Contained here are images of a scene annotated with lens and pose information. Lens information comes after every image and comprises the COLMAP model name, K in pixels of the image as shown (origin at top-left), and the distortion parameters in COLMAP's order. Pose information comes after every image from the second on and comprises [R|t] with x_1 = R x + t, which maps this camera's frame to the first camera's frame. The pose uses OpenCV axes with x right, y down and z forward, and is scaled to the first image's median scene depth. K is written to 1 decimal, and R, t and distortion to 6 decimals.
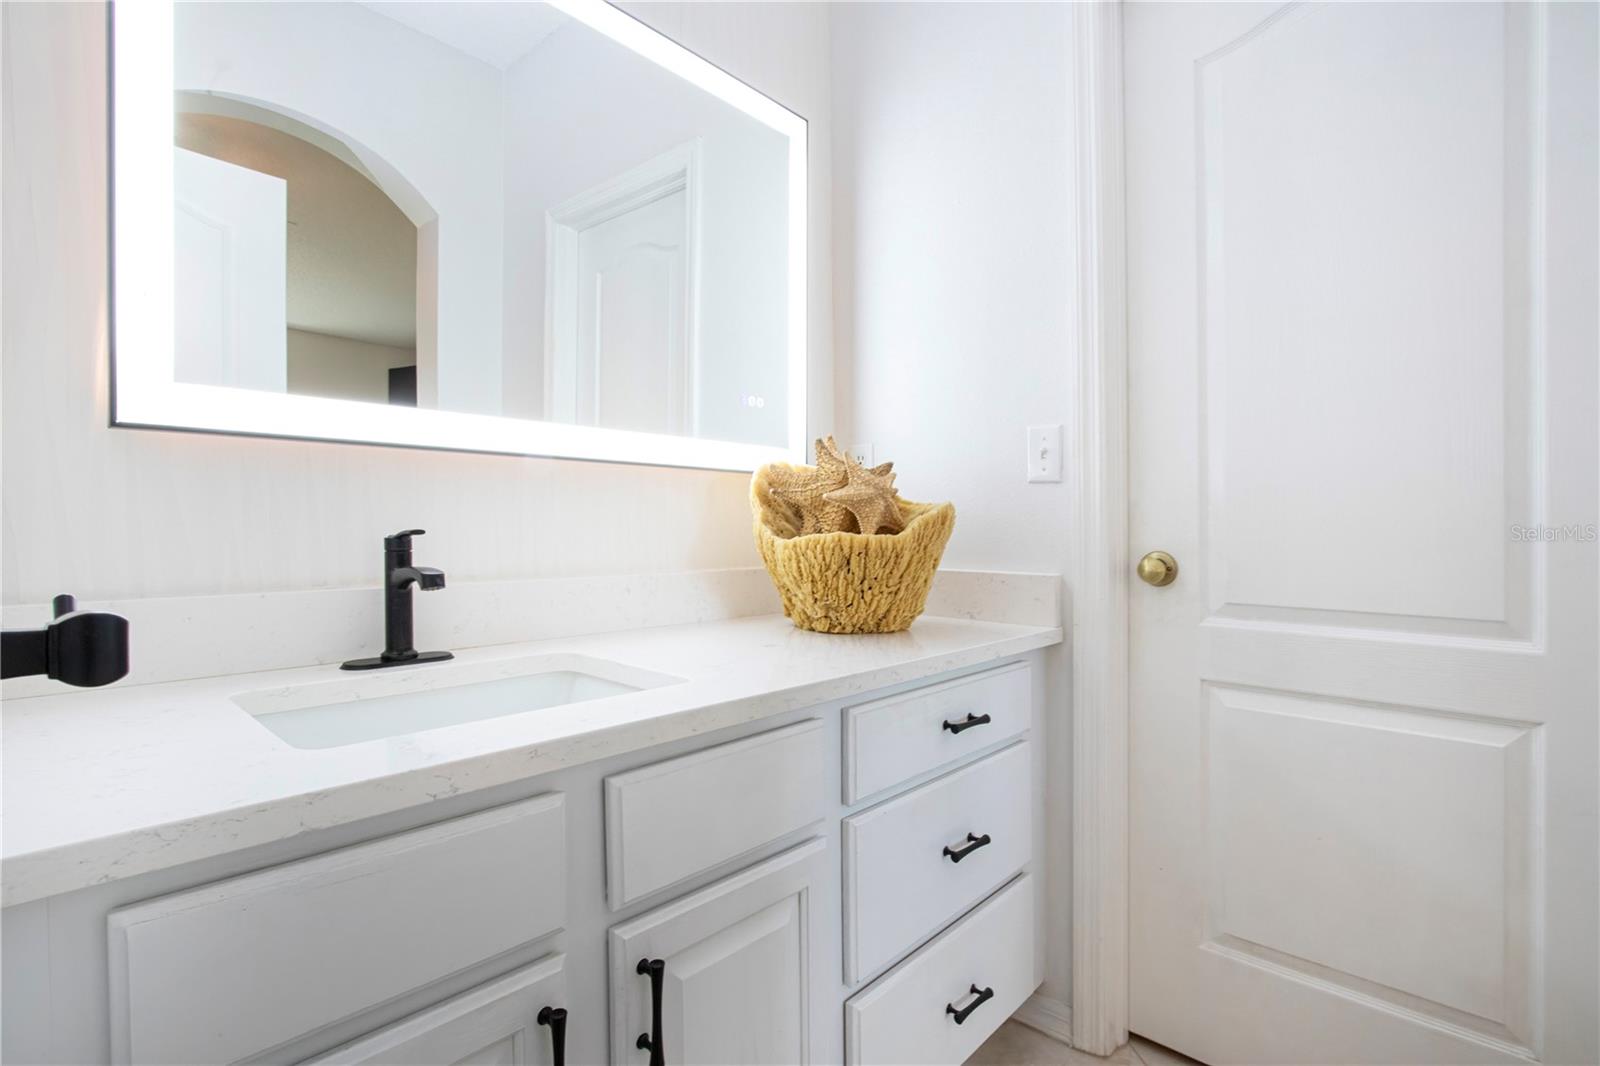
lens RADIAL K [[752.9, 0, 756.5], [0, 752.9, 506.8], [0, 0, 1]] dist [-0.001815, -0.000137]
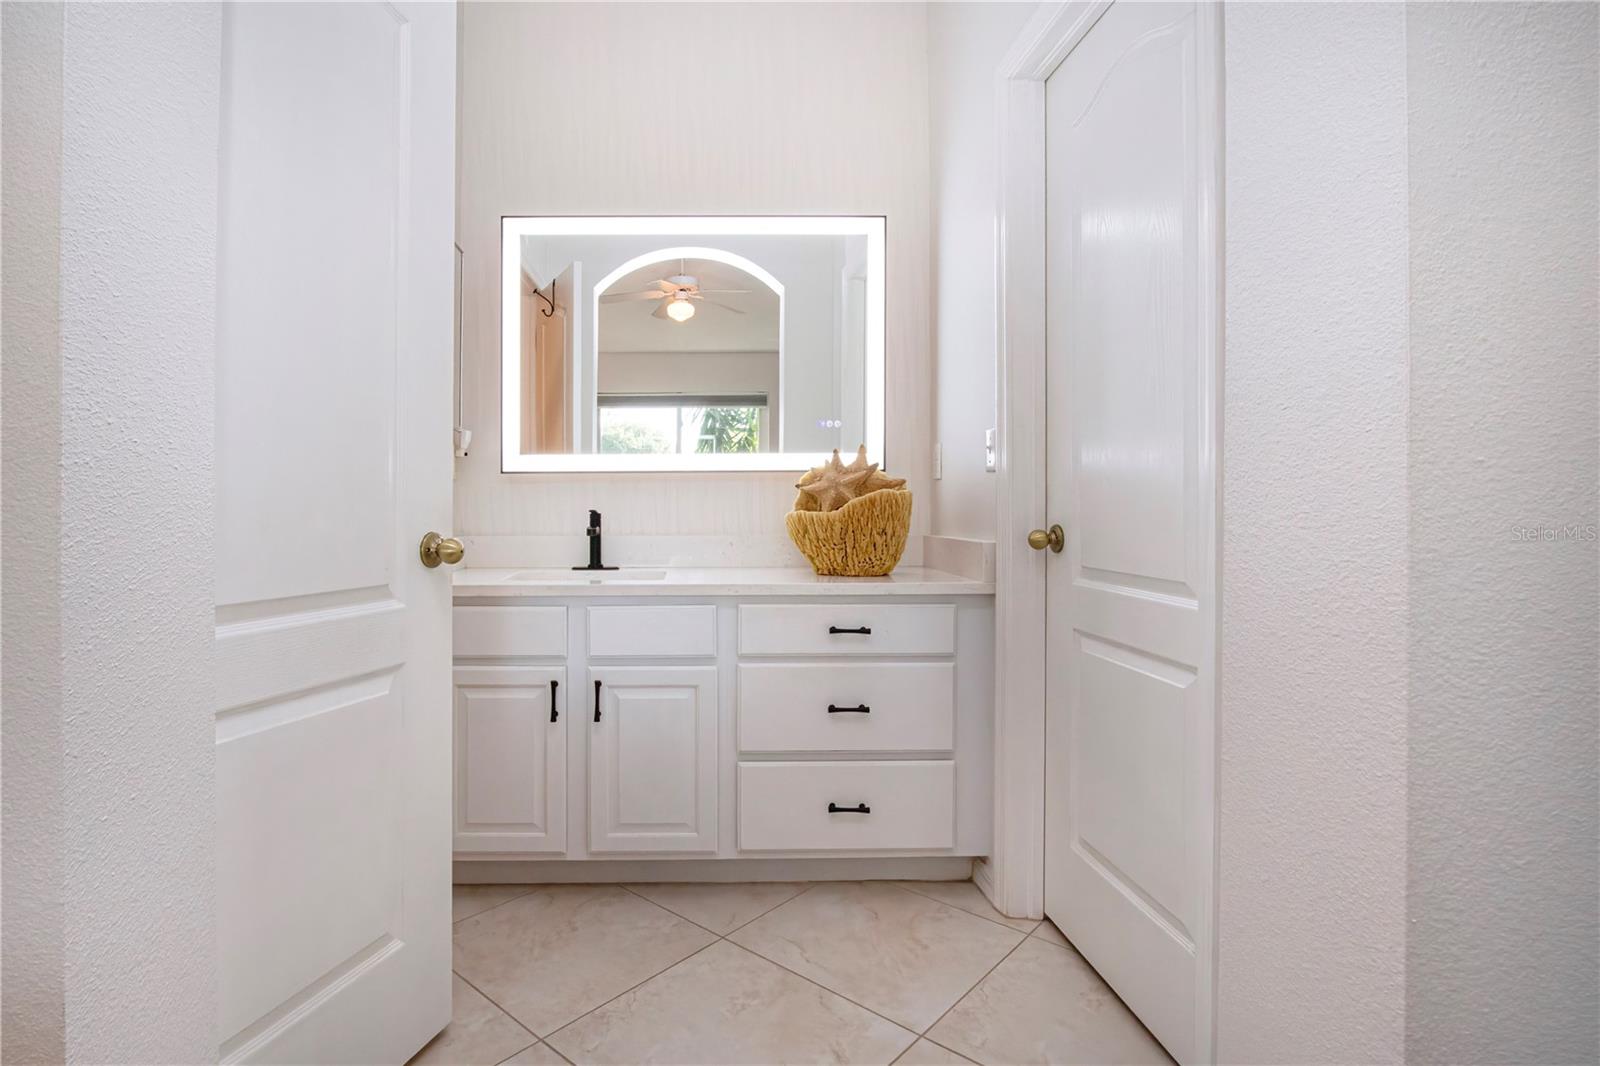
lens RADIAL K [[785.9, 0, 718.0], [0, 785.9, 514.9], [0, 0, 1]] dist [0.000504, 0.000463]
pose [[0.713341, -0.003723, -0.700807, 1.146203], [0.025042, 0.999483, 0.020180, 0.003791], [0.700370, -0.031945, 0.713065, -0.330359]]
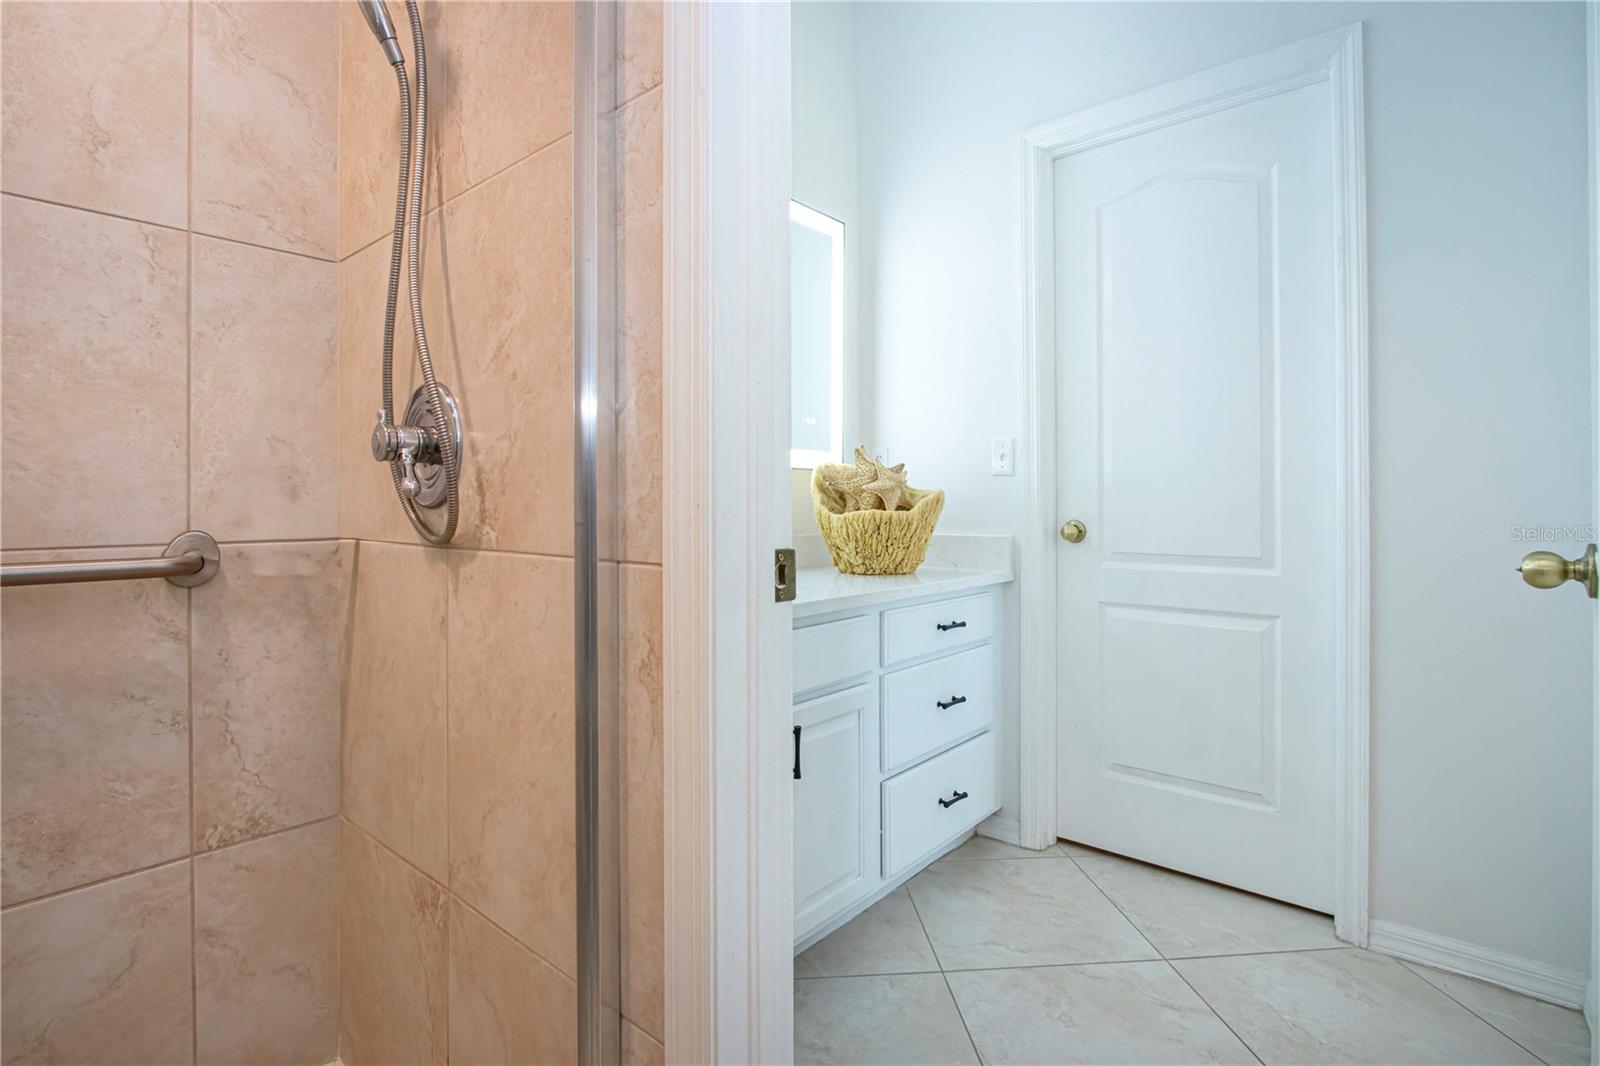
lens RADIAL K [[761.4, 0, 787.9], [0, 761.4, 517.7], [0, 0, 1]] dist [0.005281, 0.000203]
pose [[0.998312, -0.008614, 0.057431, -0.151774], [0.006178, 0.999079, 0.042463, -0.017348], [-0.057744, -0.042037, 0.997446, -0.557352]]
